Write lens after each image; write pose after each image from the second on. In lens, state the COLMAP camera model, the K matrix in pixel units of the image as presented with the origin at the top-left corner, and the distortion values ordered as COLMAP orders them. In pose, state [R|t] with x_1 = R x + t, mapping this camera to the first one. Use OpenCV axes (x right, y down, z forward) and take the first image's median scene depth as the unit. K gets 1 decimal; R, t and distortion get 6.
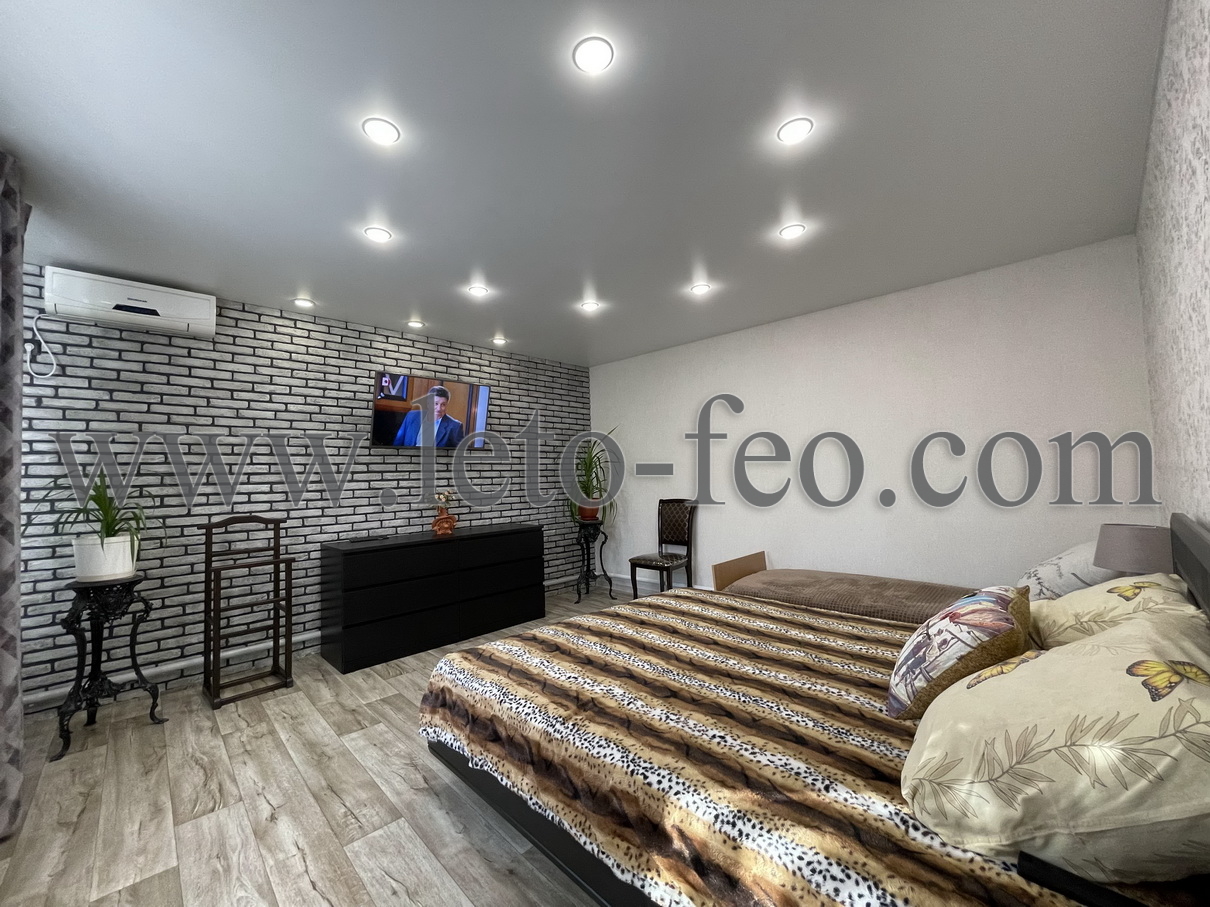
lens RADIAL K [[489.2, 0, 602.9], [0, 489.2, 455.7], [0, 0, 1]] dist [-0.001266, -0.000493]
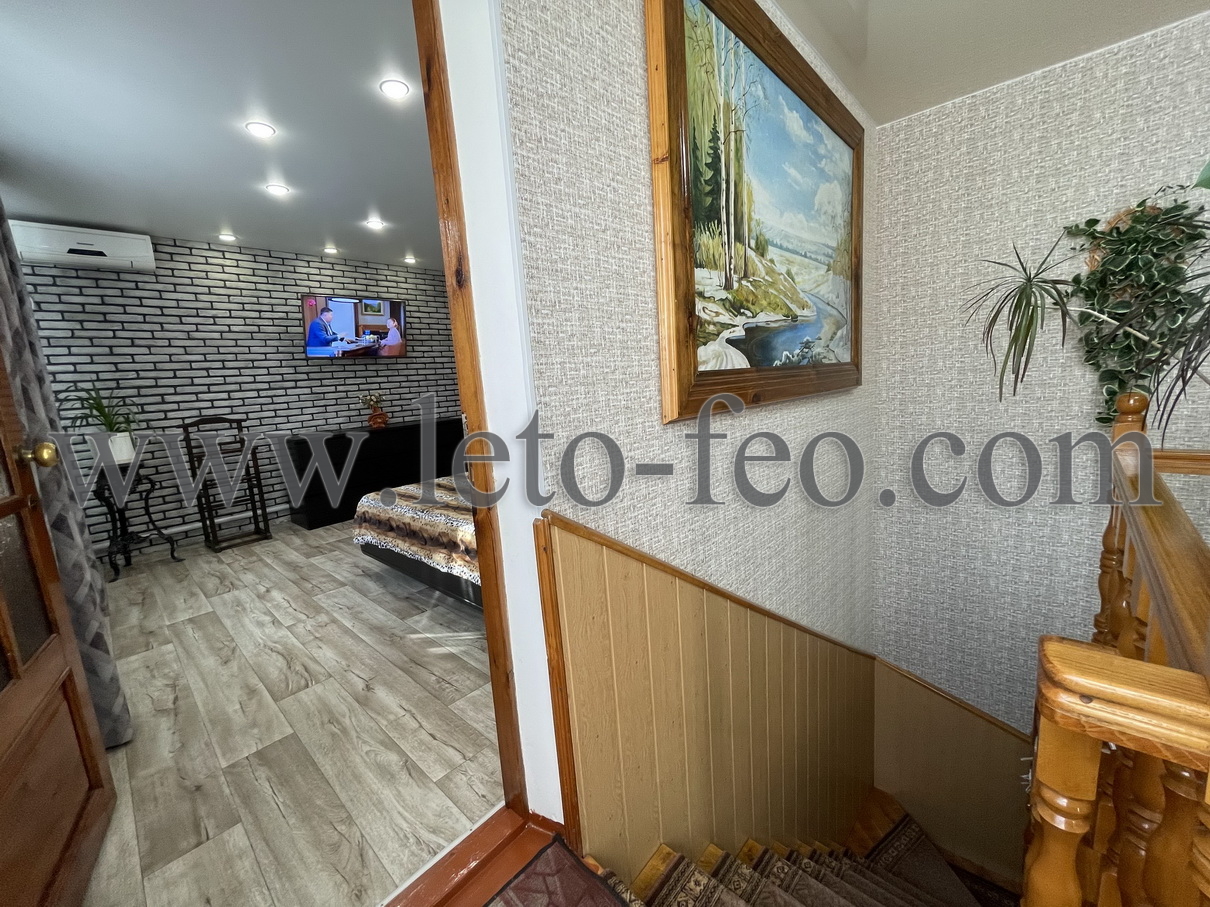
lens RADIAL K [[489.2, 0, 603.1], [0, 489.2, 455.3], [0, 0, 1]] dist [-0.001266, -0.000493]
pose [[0.997540, -0.050399, 0.048721, 0.238655], [0.039877, 0.979615, 0.196884, 0.008861], [-0.057650, -0.194457, 0.979215, -0.355079]]
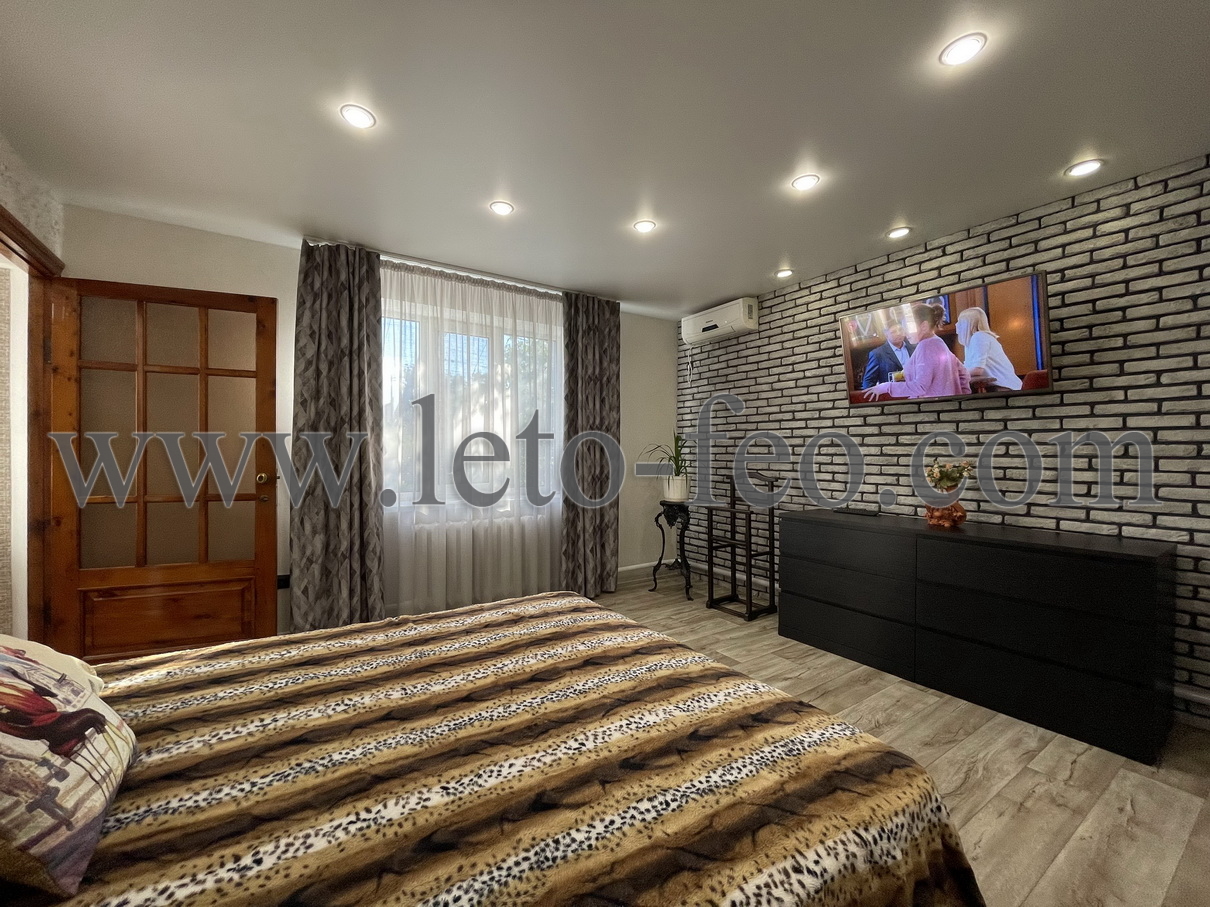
lens RADIAL K [[489.2, 0, 596.5], [0, 489.2, 451.8], [0, 0, 1]] dist [-0.001266, -0.000493]
pose [[-0.189919, 0.028333, -0.981391, 0.555723], [0.042246, 0.998894, 0.020663, 0.031935], [0.980890, -0.037535, -0.190906, 0.877068]]
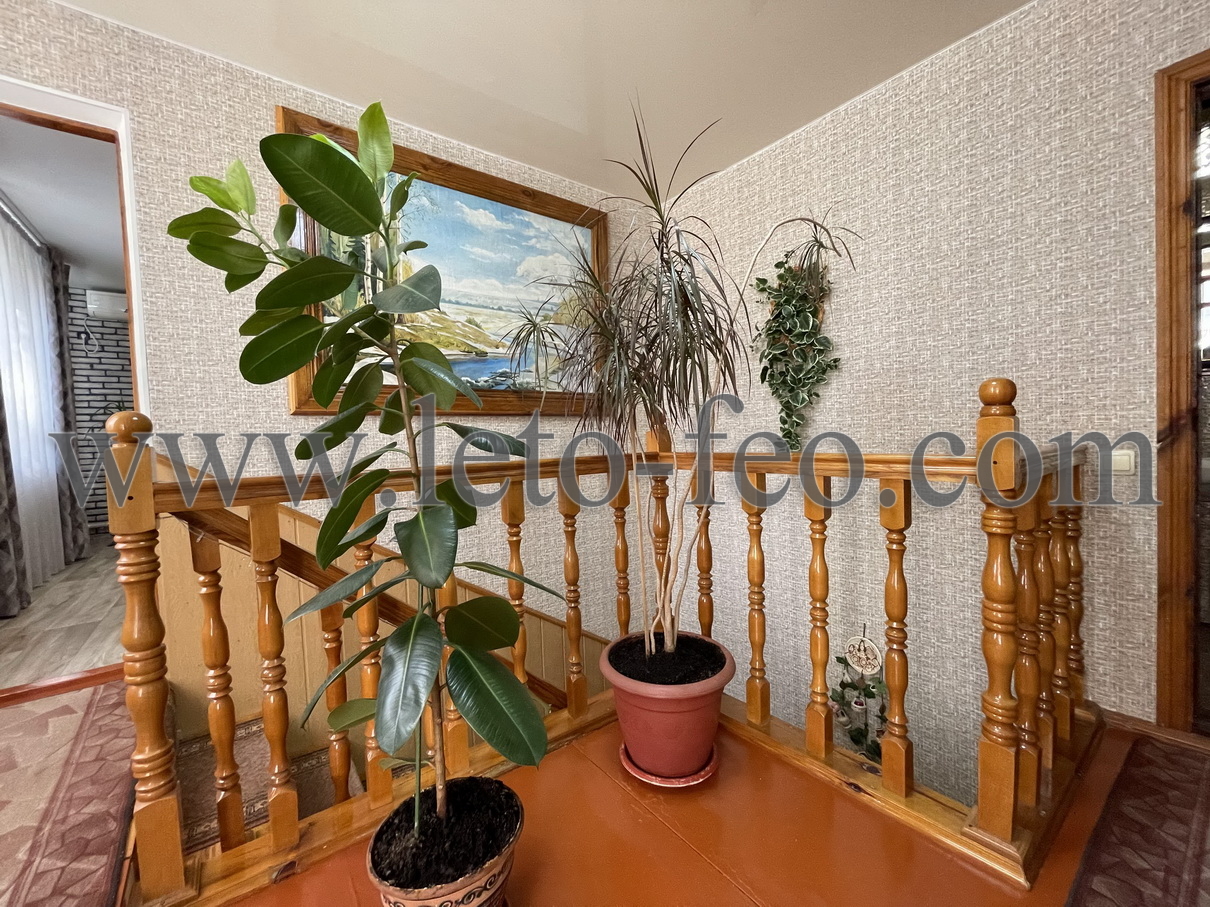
lens RADIAL K [[489.2, 0, 601.2], [0, 489.2, 452.4], [0, 0, 1]] dist [-0.001266, -0.000493]
pose [[0.993685, -0.003038, -0.112161, 0.833896], [0.012226, 0.996613, 0.081325, 0.074381], [0.111534, -0.082183, 0.990357, -0.547914]]
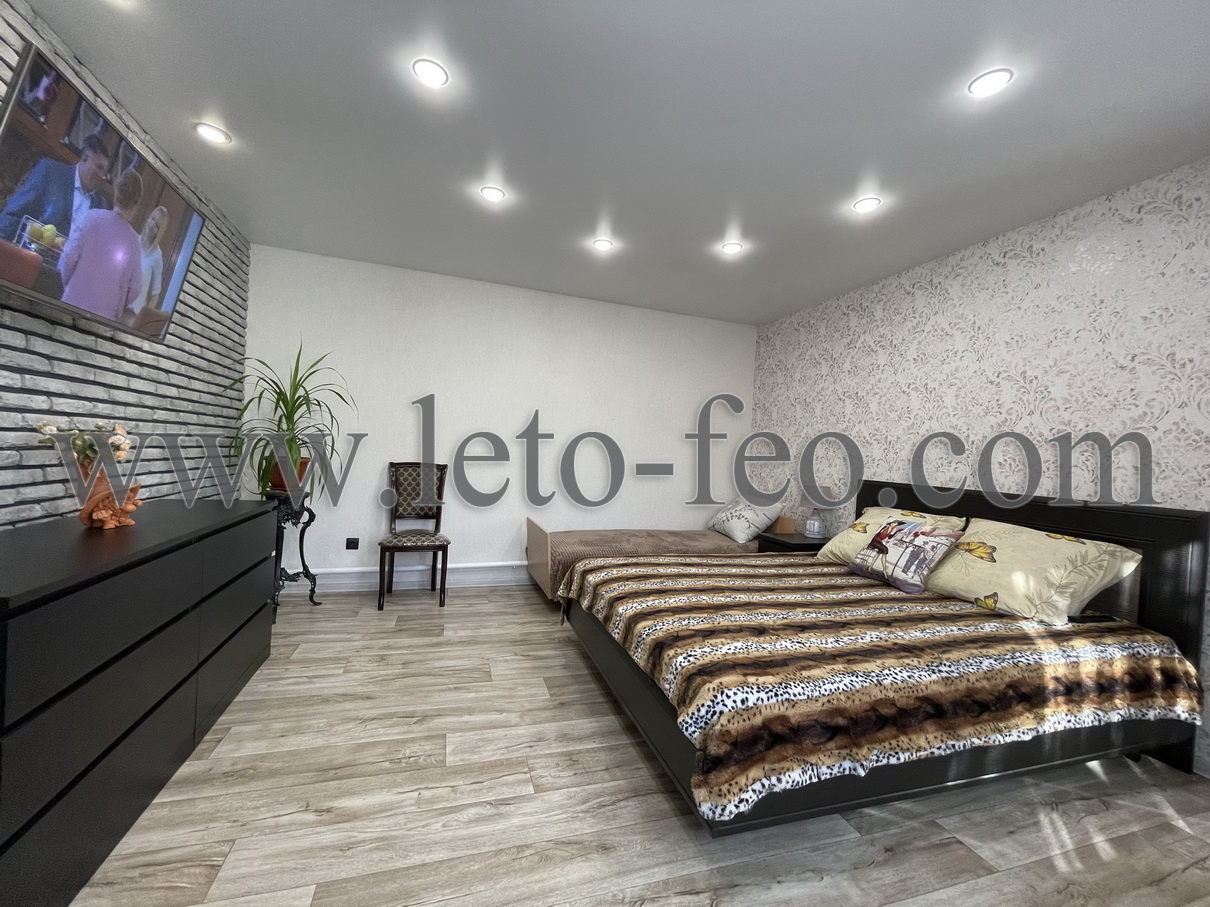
lens RADIAL K [[489.2, 0, 597.9], [0, 489.2, 456.2], [0, 0, 1]] dist [-0.001266, -0.000493]
pose [[0.451754, 0.039493, 0.891268, -0.678234], [-0.097638, 0.995207, 0.005390, 0.070552], [-0.886784, -0.089457, 0.453445, 0.582835]]
